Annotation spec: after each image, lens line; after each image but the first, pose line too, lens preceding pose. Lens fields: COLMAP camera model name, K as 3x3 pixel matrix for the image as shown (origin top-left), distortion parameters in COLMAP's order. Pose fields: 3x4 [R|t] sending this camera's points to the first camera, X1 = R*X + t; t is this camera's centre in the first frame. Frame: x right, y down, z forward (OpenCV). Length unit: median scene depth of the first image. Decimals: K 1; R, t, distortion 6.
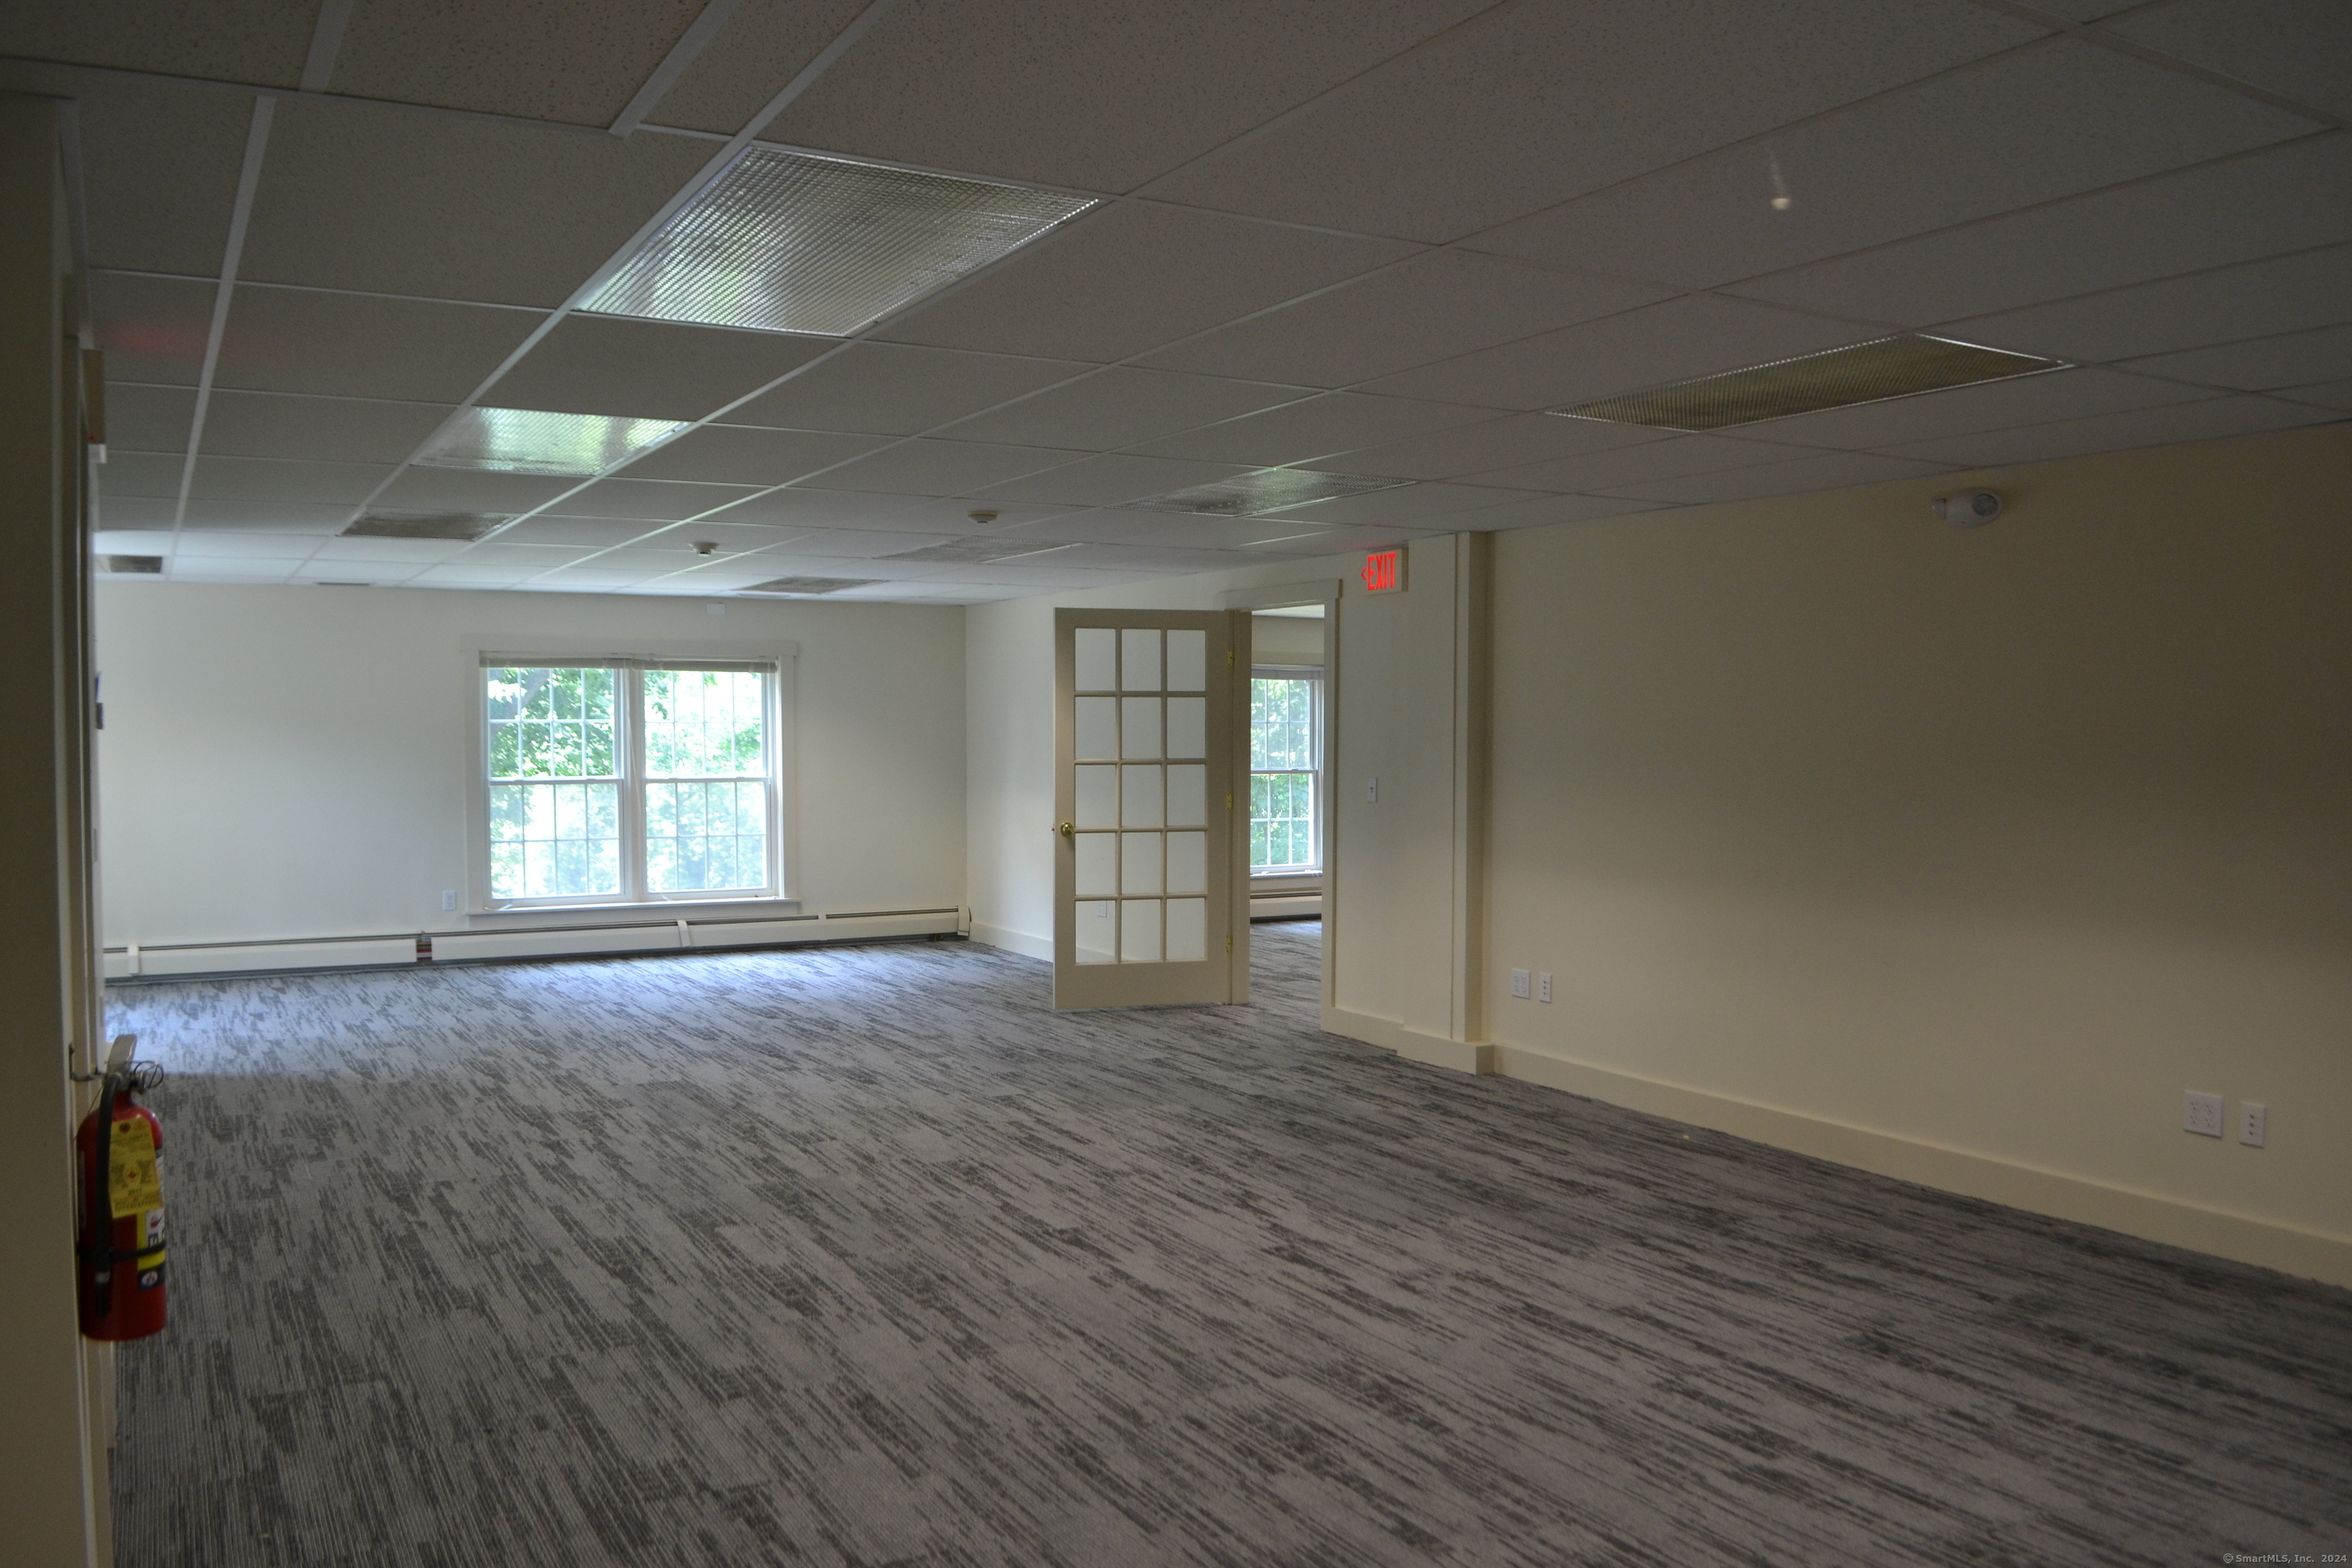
lens RADIAL K [[1857.6, 0, 1183.1], [0, 1857.6, 783.2], [0, 0, 1]] dist [-0.058212, -0.016335]
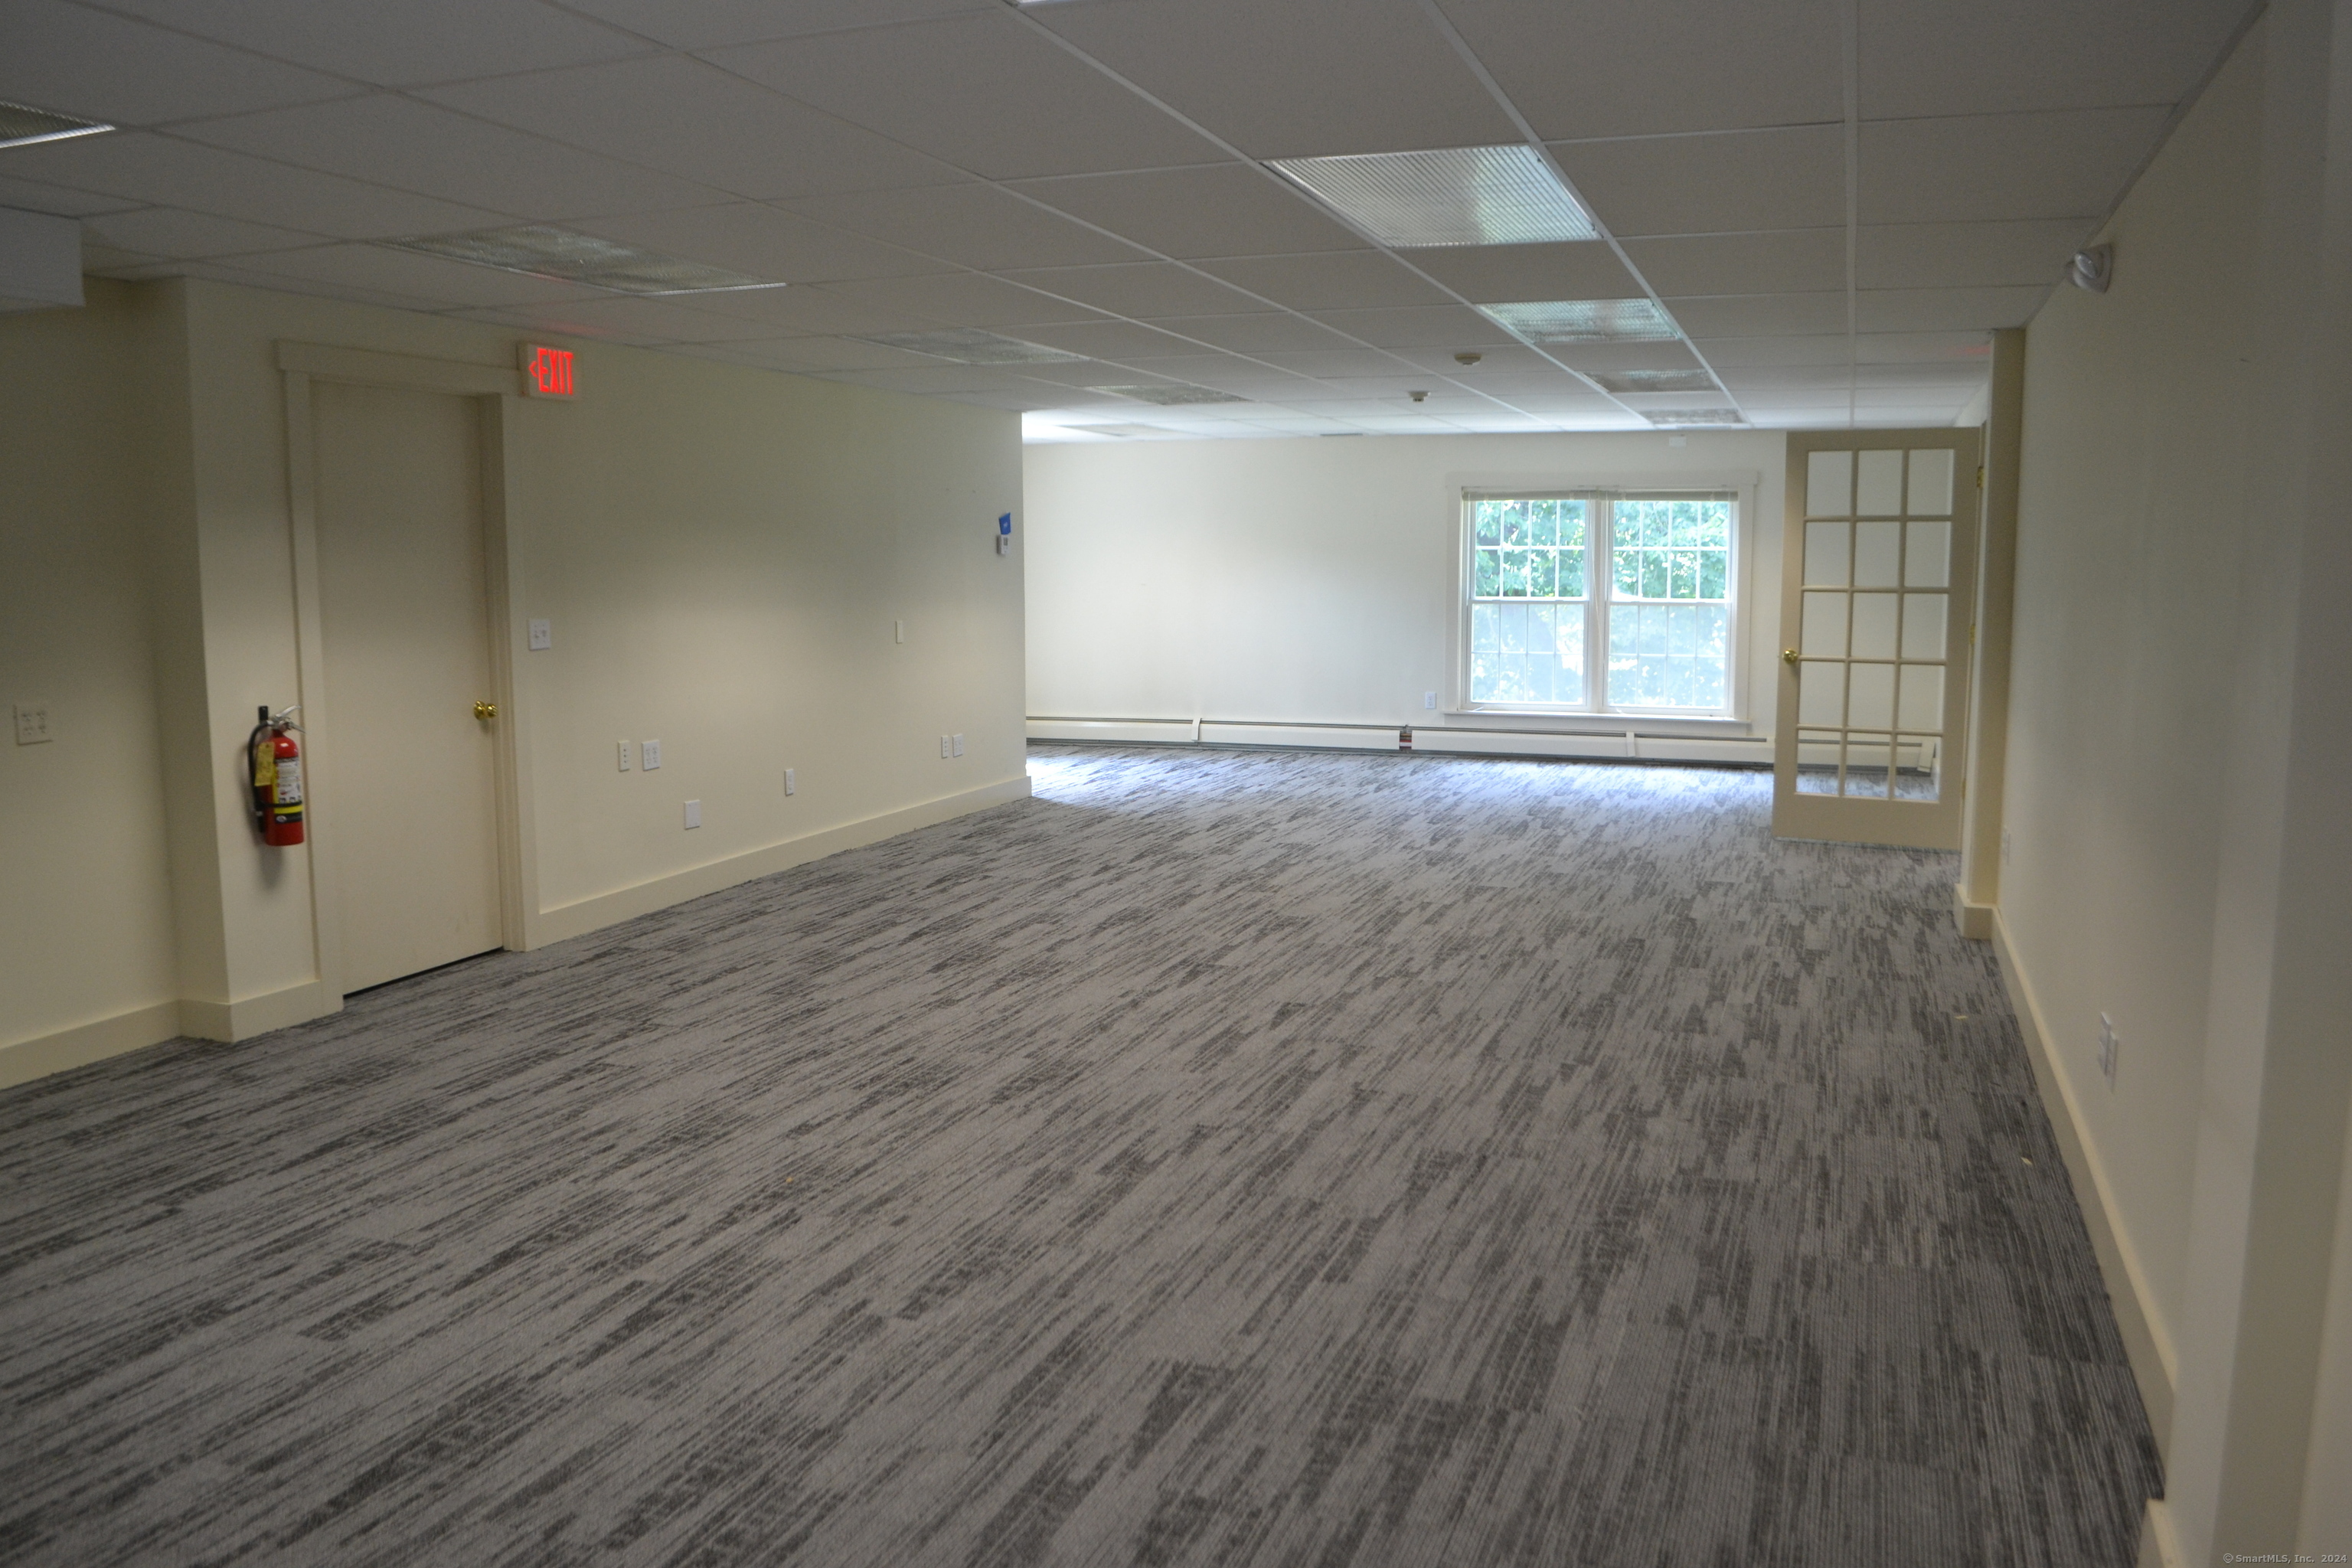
lens RADIAL K [[1857.6, 0, 1179.6], [0, 1857.6, 790.6], [0, 0, 1]] dist [-0.058212, -0.016335]
pose [[0.671928, 0.092766, -0.734784, 0.896798], [-0.021458, 0.994146, 0.105888, -0.003395], [0.740305, -0.055382, 0.669986, 0.185434]]
